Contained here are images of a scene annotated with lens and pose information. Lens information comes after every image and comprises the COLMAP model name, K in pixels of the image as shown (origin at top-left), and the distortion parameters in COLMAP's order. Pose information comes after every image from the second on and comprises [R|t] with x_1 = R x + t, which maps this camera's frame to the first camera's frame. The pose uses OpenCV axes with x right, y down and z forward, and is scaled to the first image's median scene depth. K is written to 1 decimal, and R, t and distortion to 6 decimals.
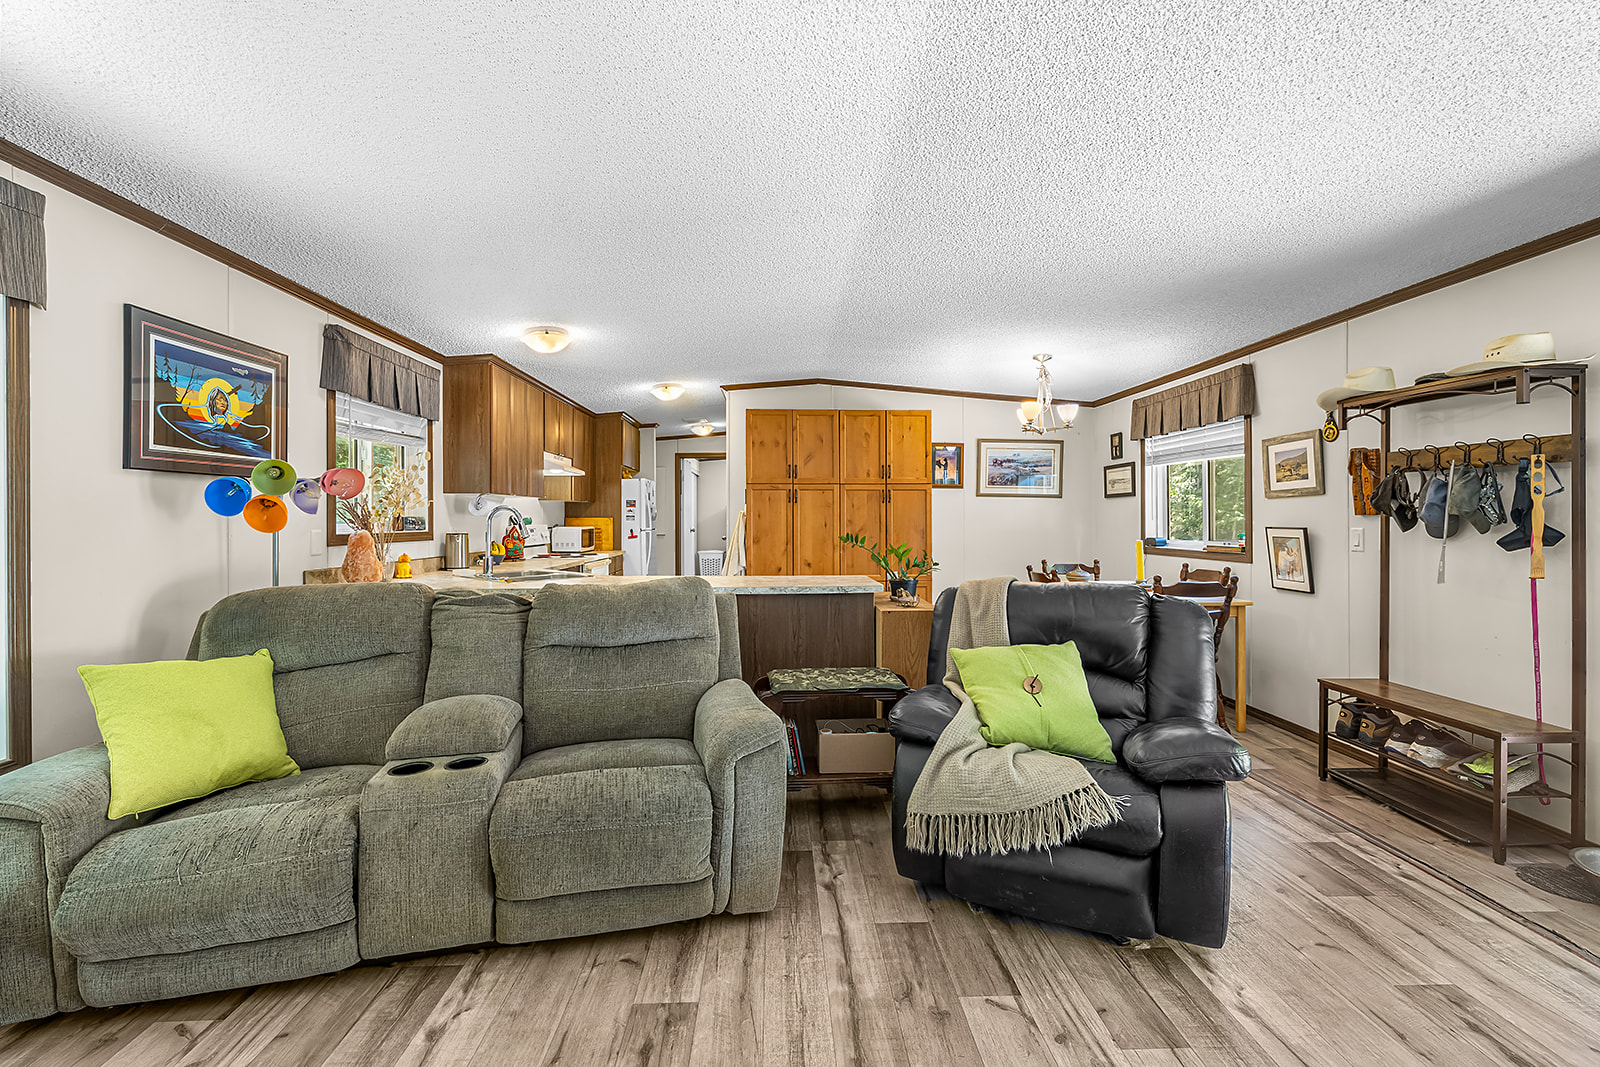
lens RADIAL K [[675.6, 0, 804.6], [0, 675.6, 525.2], [0, 0, 1]] dist [0.000039, 0.000079]
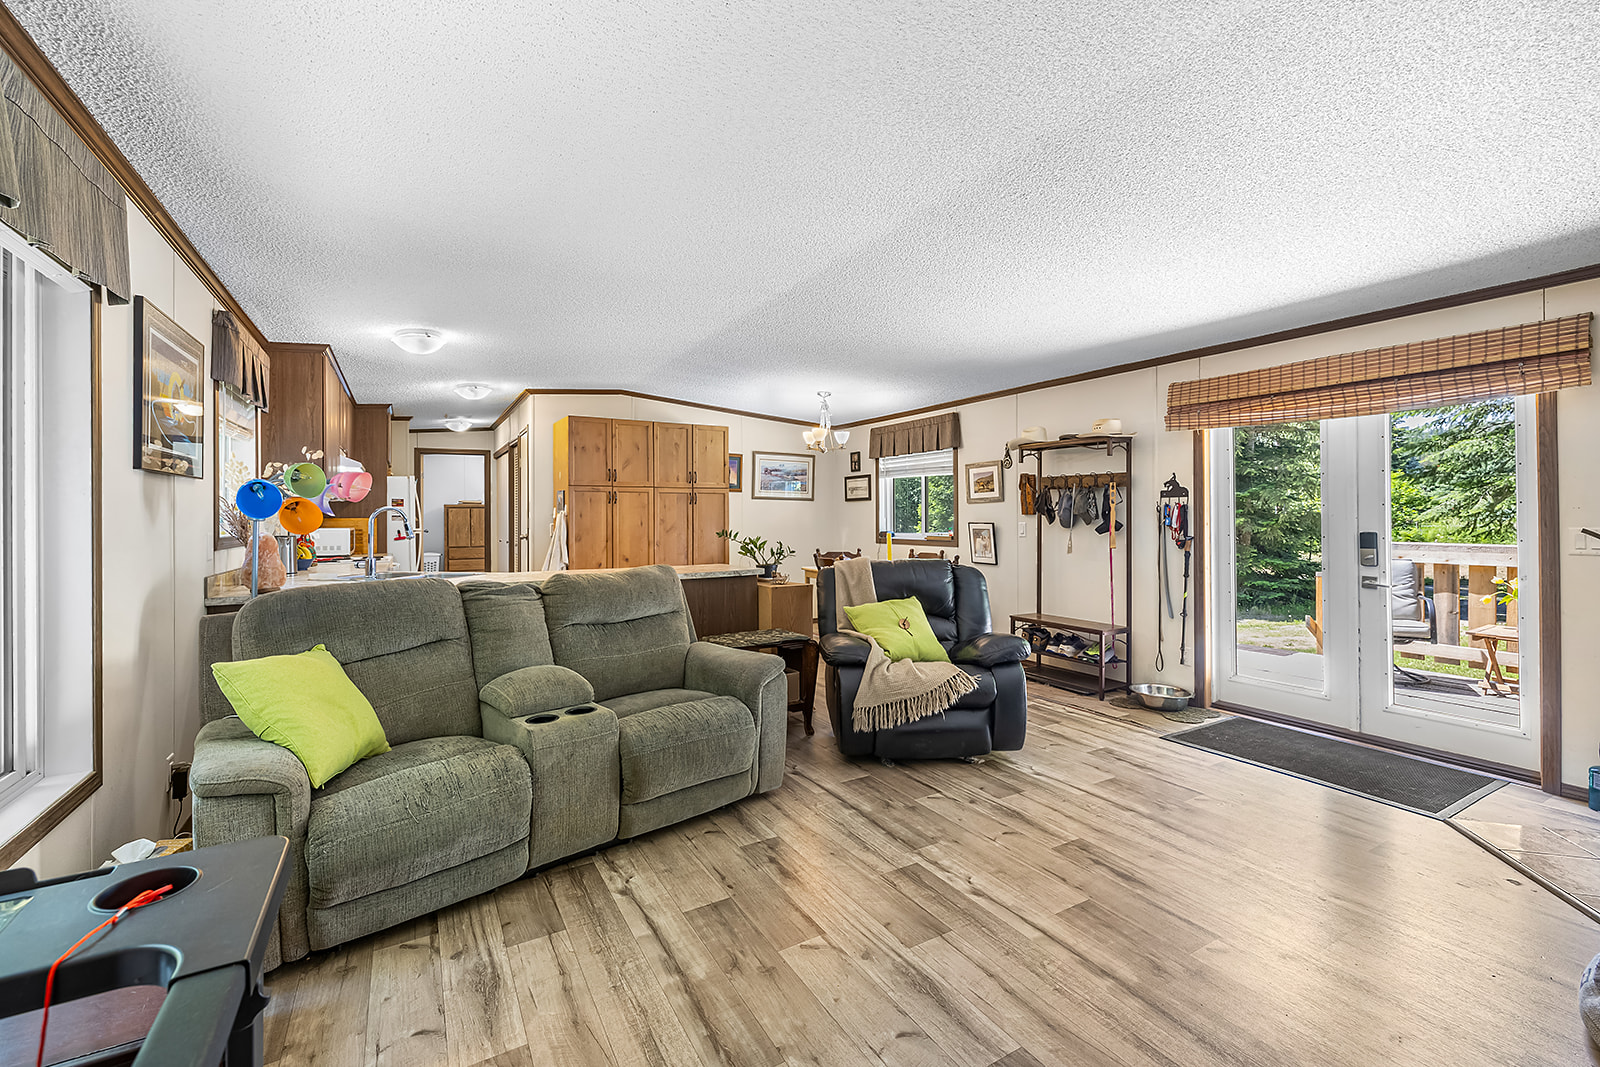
lens RADIAL K [[675.6, 0, 806.4], [0, 675.6, 528.5], [0, 0, 1]] dist [0.000039, 0.000079]
pose [[0.880668, -0.011596, 0.473593, -0.543351], [0.007941, 0.999921, 0.009718, -0.001818], [-0.473668, -0.004798, 0.880690, -0.246289]]
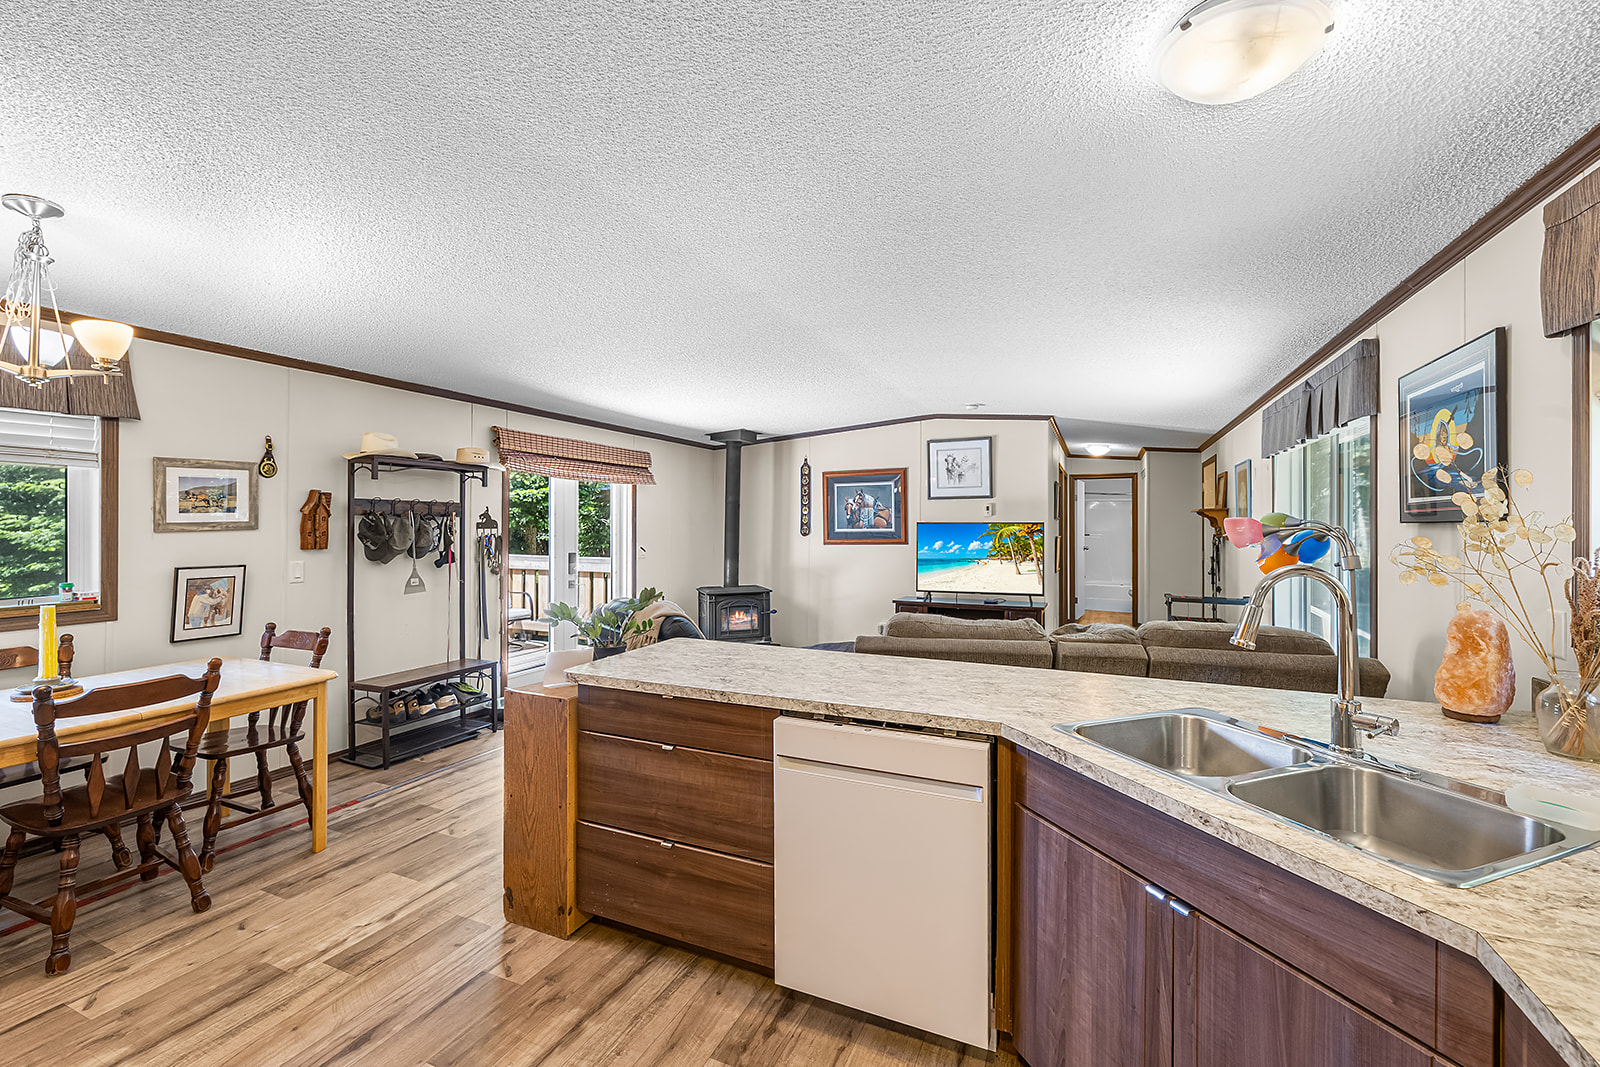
lens RADIAL K [[675.6, 0, 789.6], [0, 675.6, 527.1], [0, 0, 1]] dist [0.000039, 0.000079]
pose [[-0.890031, -0.002286, 0.455894, -0.513895], [0.003385, 0.999927, 0.011624, -0.080997], [-0.455887, 0.011889, -0.889958, 2.120972]]
